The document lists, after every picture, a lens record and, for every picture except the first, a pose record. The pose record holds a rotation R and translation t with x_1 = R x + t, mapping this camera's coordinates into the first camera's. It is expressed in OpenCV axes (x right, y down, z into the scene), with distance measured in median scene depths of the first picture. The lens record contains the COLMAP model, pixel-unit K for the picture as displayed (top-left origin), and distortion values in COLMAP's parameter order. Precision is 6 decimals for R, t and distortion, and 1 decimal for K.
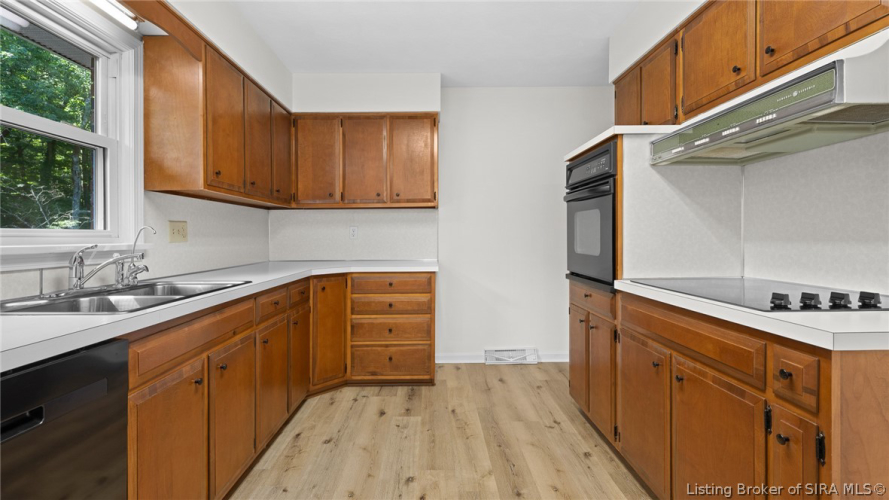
lens RADIAL K [[403.6, 0, 441.9], [0, 403.6, 239.0], [0, 0, 1]] dist [0.000958, 0.000163]
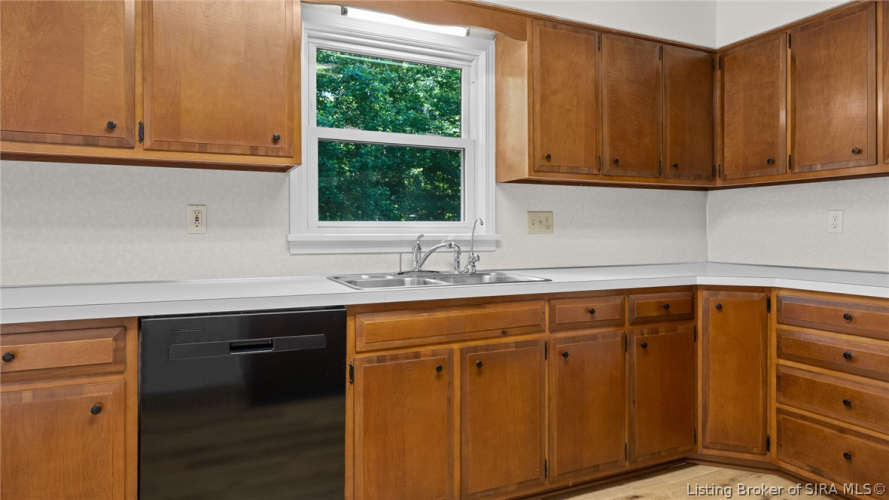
lens RADIAL K [[536.3, 0, 444.2], [0, 536.3, 230.5], [0, 0, 1]] dist [0.000647, -0.000002]
pose [[0.396384, 0.005857, -0.918066, 0.470438], [-0.007746, 0.999965, 0.003035, -0.001802], [0.918052, 0.005908, 0.396416, 0.336190]]
